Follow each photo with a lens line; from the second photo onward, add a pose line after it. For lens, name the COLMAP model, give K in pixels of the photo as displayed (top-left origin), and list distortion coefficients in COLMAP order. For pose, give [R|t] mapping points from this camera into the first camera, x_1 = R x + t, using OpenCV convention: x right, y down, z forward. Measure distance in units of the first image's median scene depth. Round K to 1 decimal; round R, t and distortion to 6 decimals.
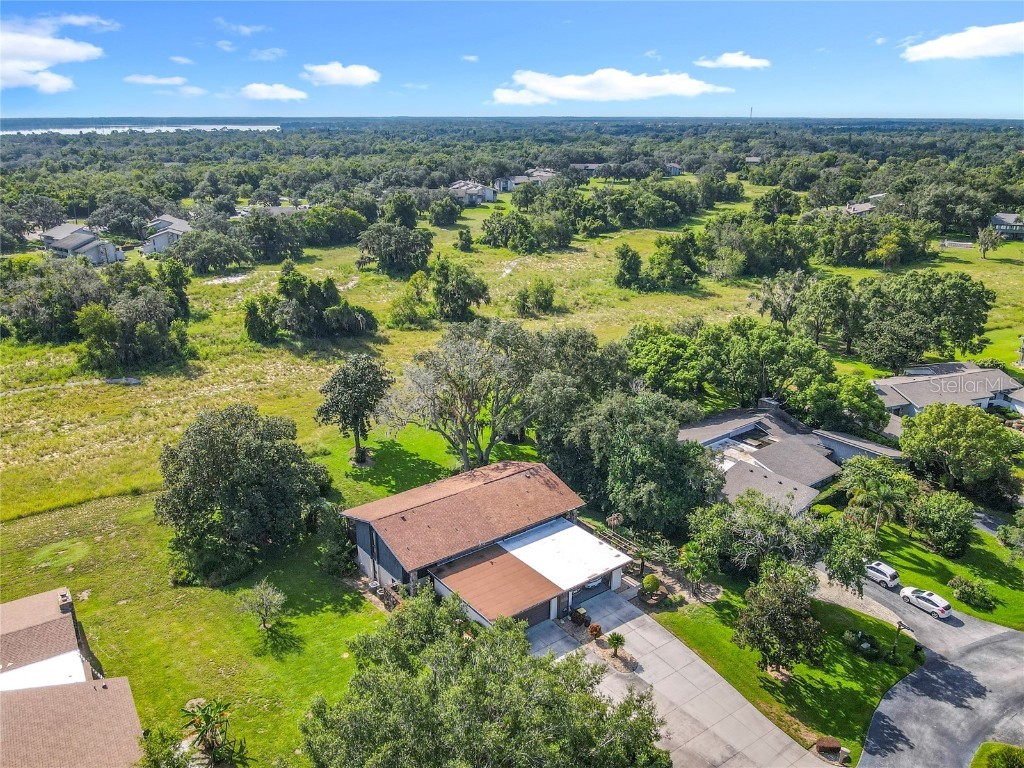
lens RADIAL K [[765.6, 0, 487.0], [0, 765.6, 388.4], [0, 0, 1]] dist [0.001139, 0.000372]
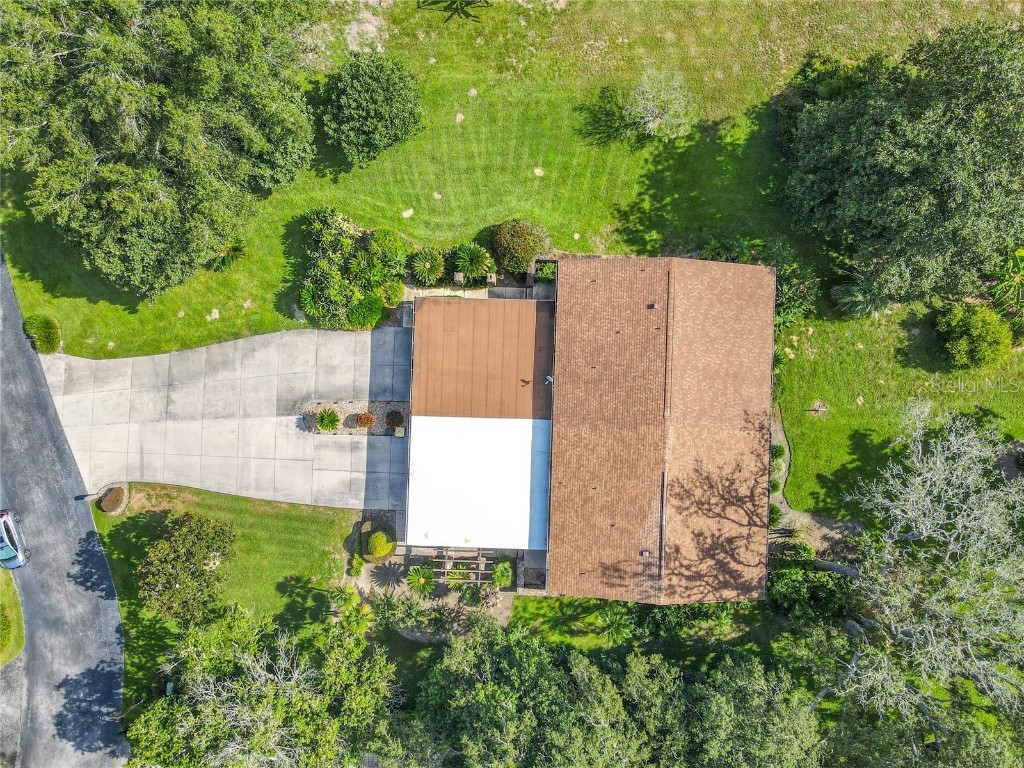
lens RADIAL K [[718.4, 0, 512.0], [0, 718.4, 384.0], [0, 0, 1]] dist [0.011213, 0.006513]
pose [[-0.607761, 0.794114, -0.002873, 0.015917], [-0.264317, -0.198876, 0.943708, -0.352403], [0.748841, 0.574309, 0.330767, 0.698279]]
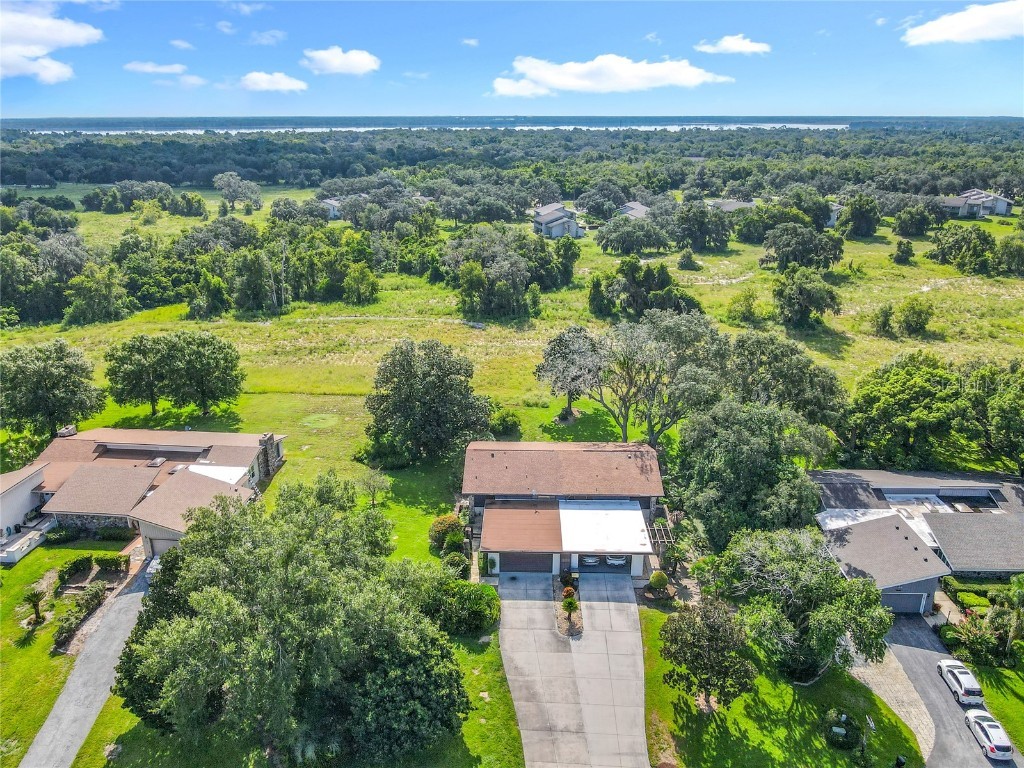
lens RADIAL K [[746.1, 0, 509.9], [0, 746.1, 380.2], [0, 0, 1]] dist [0.012460, 0.007814]
pose [[0.797463, 0.206352, -0.566985, 0.498923], [-0.207029, 0.976232, 0.064110, -0.018797], [0.566738, 0.066256, 0.821230, 0.066510]]
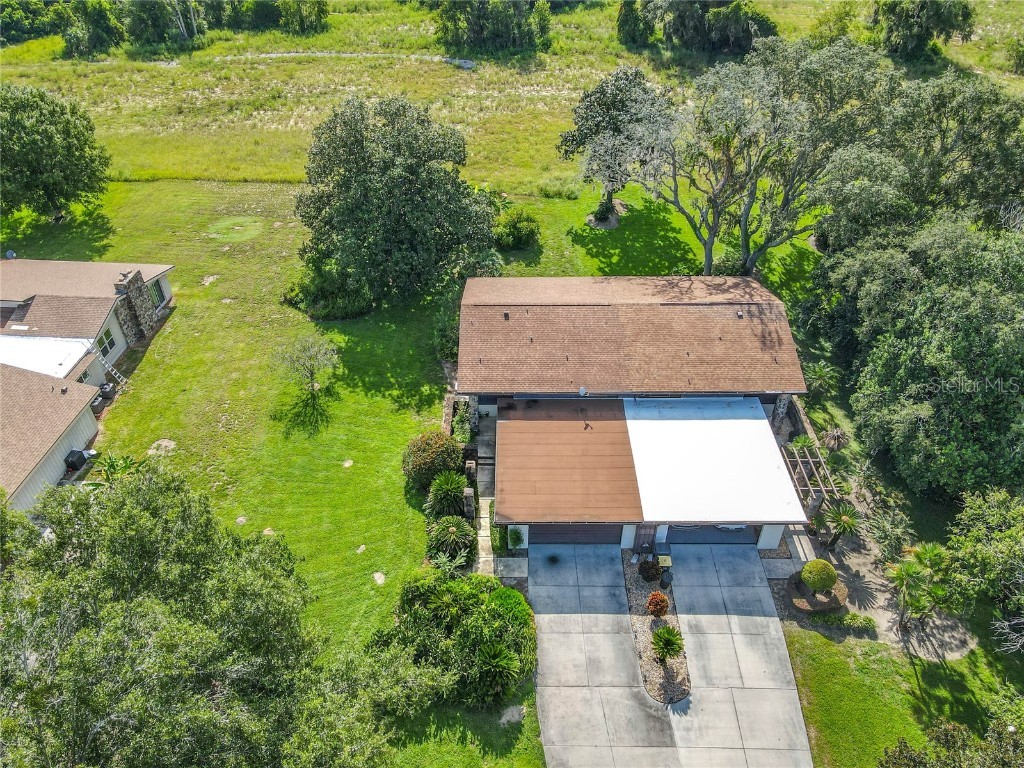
lens RADIAL K [[746.1, 0, 509.9], [0, 746.1, 380.2], [0, 0, 1]] dist [0.012460, 0.007814]
pose [[0.808978, 0.367608, -0.458714, 0.205357], [-0.196123, 0.904414, 0.378909, -0.029269], [0.554157, -0.216565, 0.803747, 0.423614]]
